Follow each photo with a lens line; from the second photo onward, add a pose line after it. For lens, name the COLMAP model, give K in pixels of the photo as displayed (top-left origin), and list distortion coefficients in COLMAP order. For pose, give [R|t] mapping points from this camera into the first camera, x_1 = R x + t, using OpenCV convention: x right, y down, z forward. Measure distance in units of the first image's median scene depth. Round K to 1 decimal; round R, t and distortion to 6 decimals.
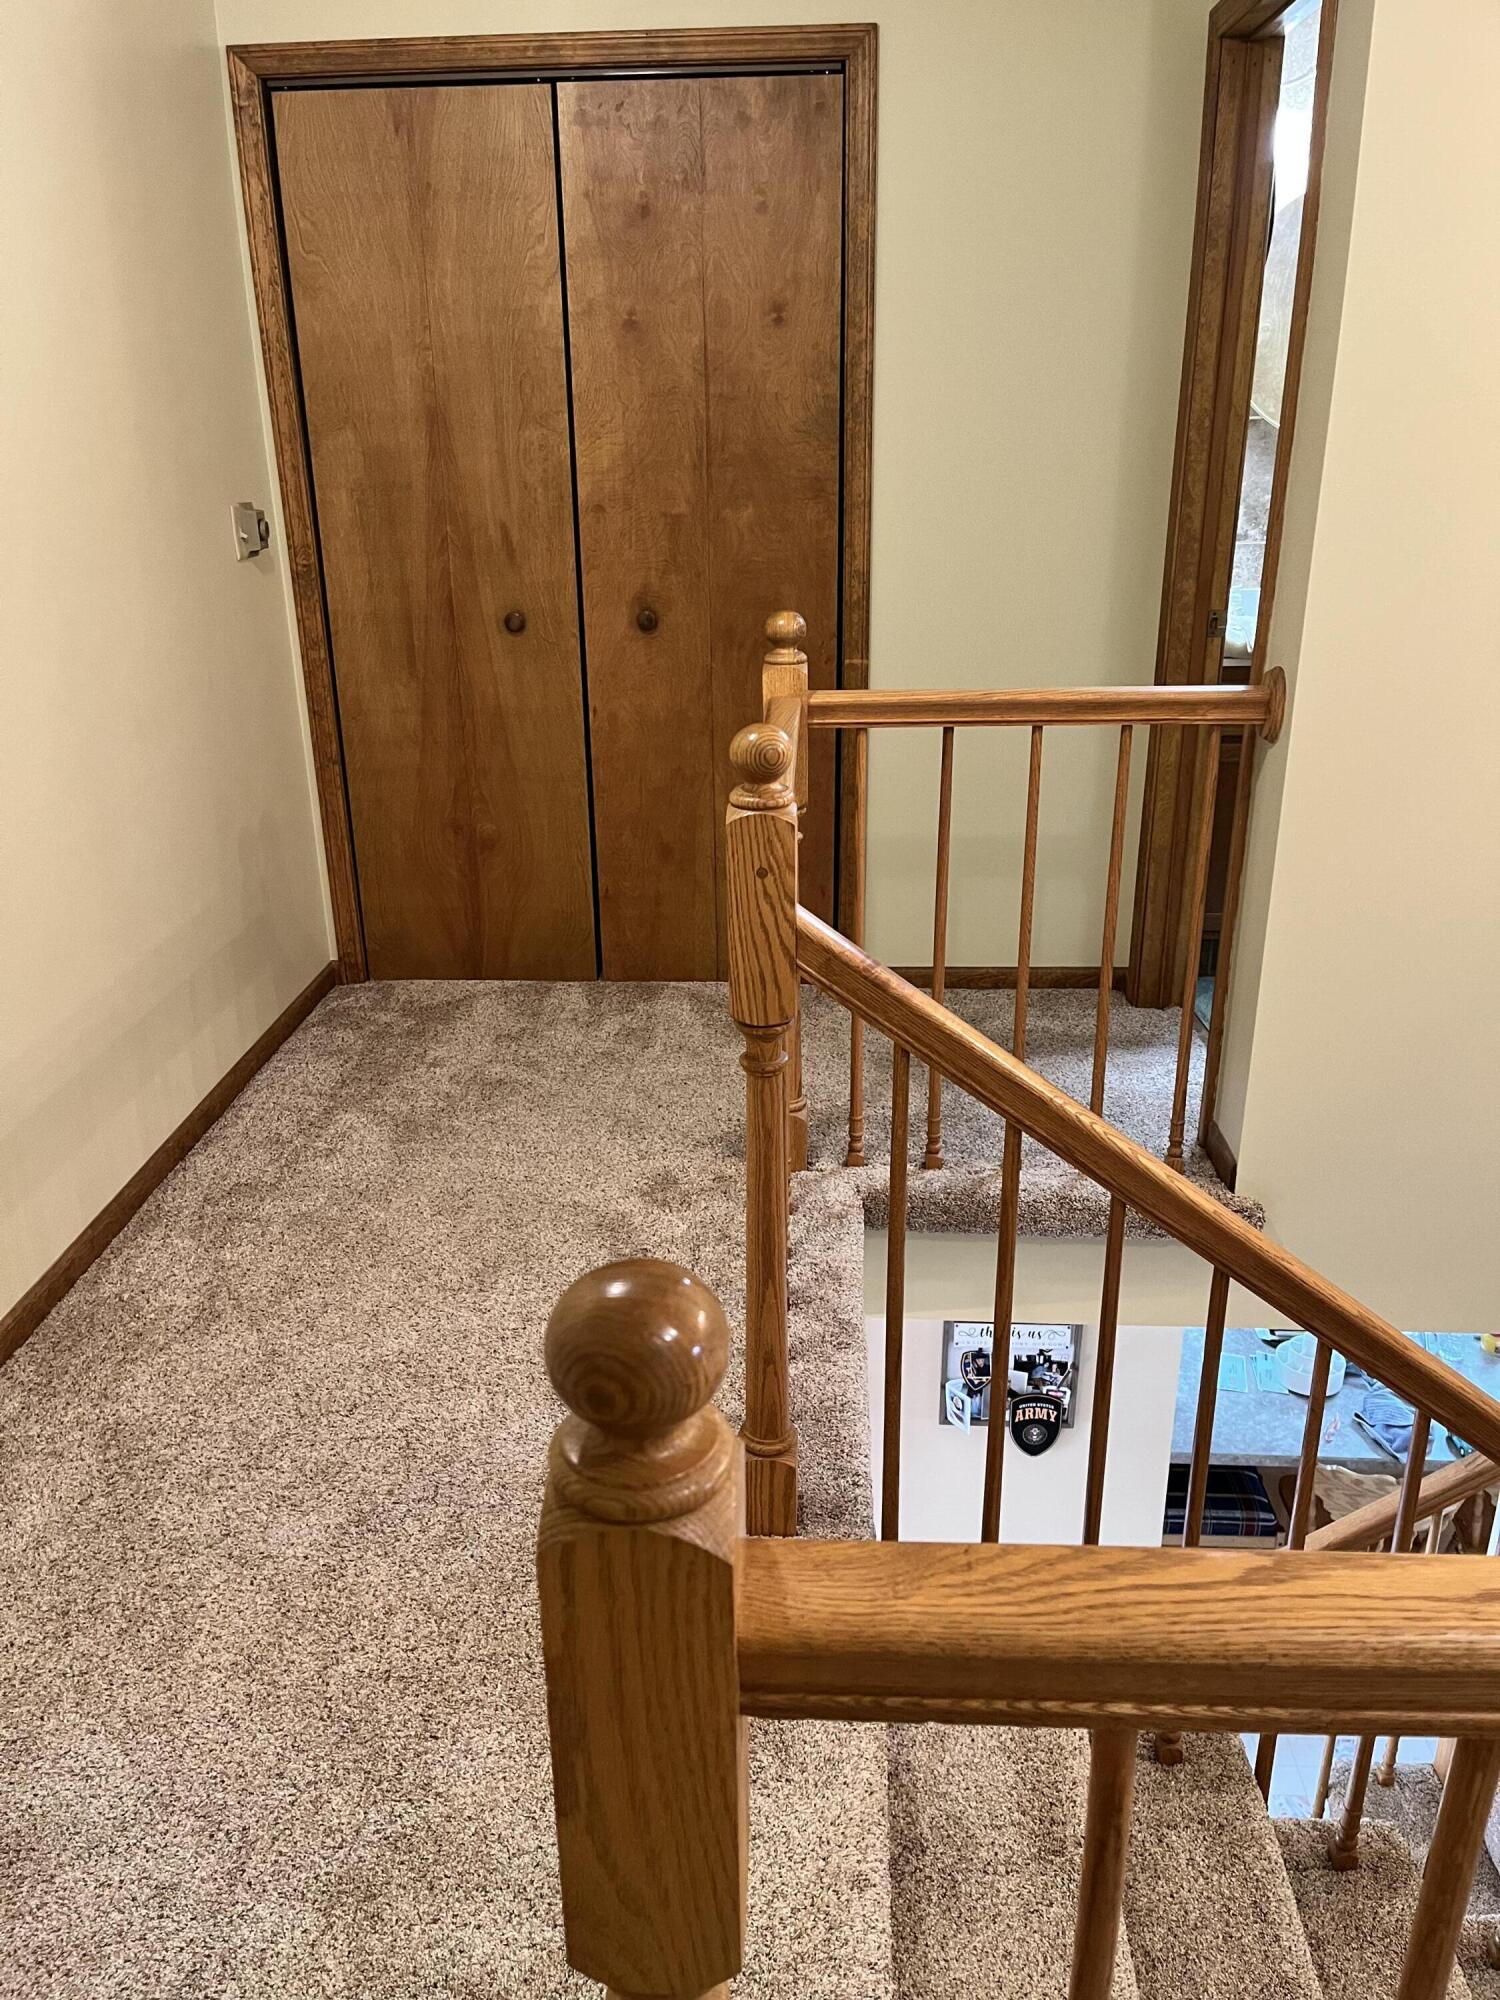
lens RADIAL K [[1508.1, 0, 751.0], [0, 1508.1, 1007.8], [0, 0, 1]] dist [0.071705, -0.094157]
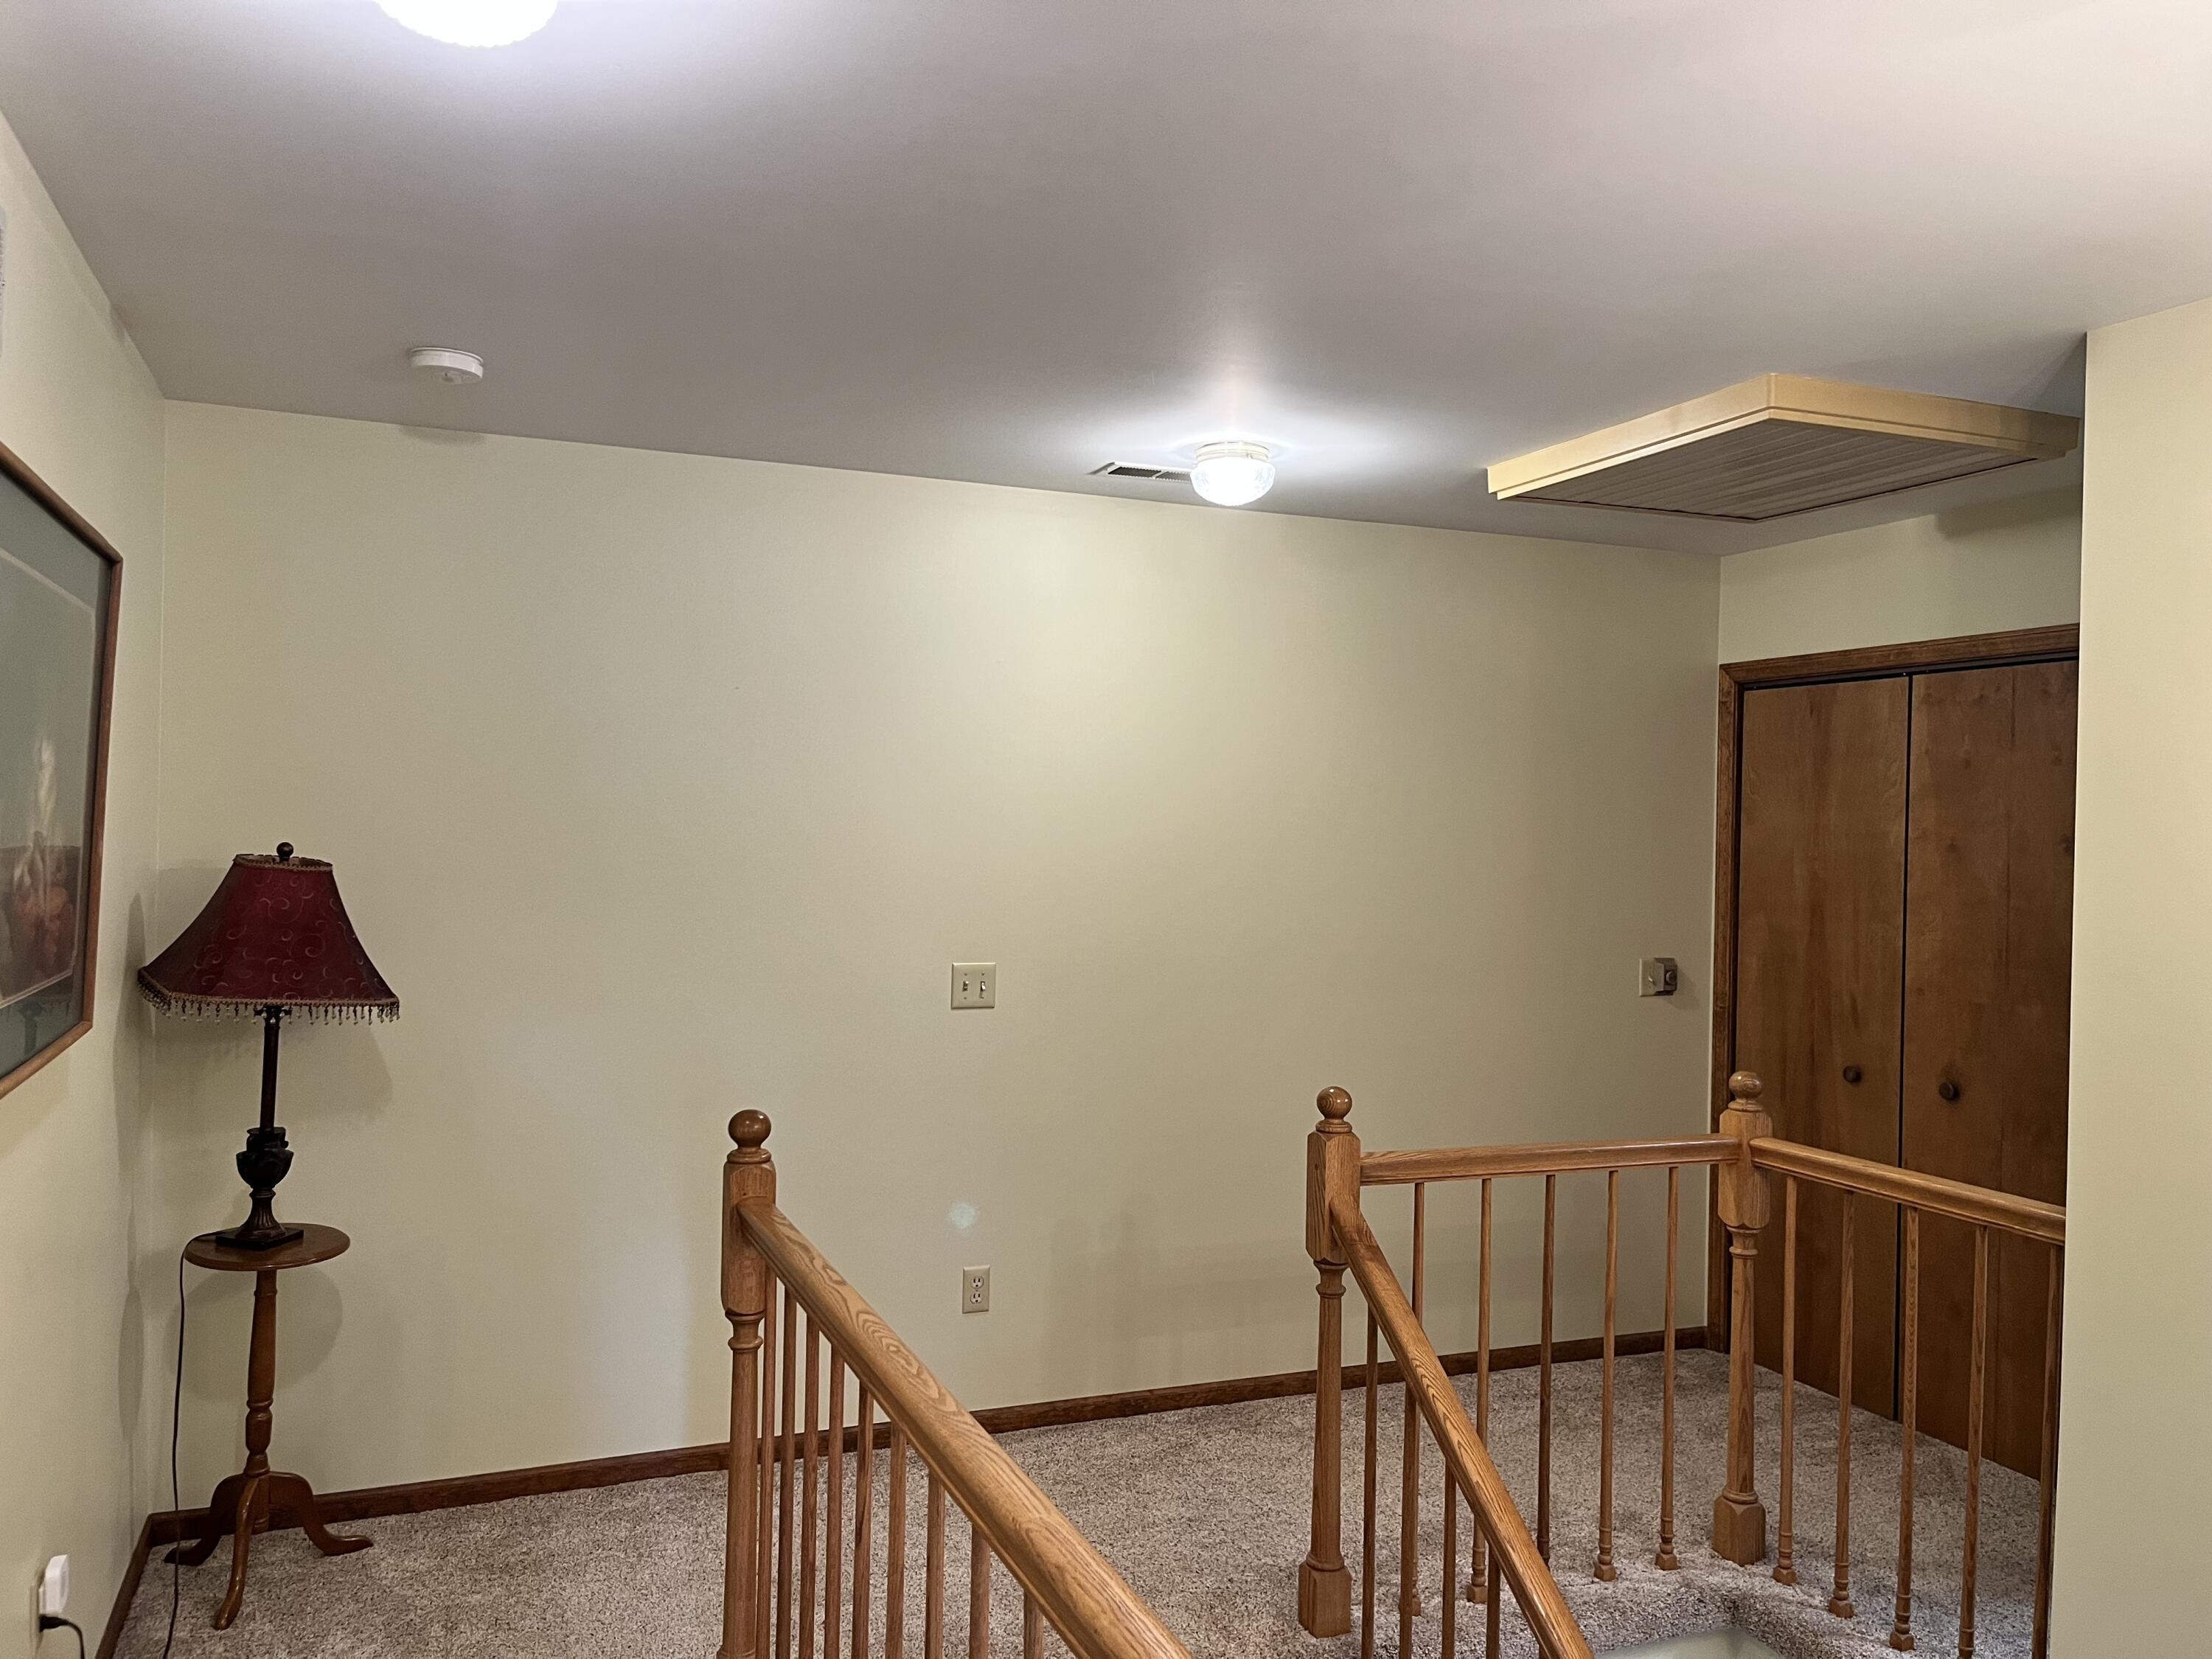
lens RADIAL K [[1668.0, 0, 1106.7], [0, 1668.0, 842.2], [0, 0, 1]] dist [0.071705, -0.094157]
pose [[0.432606, 0.032538, -0.900996, 0.801886], [-0.352708, 0.925810, -0.135916, -0.042677], [0.829729, 0.376587, 0.411987, -0.083871]]
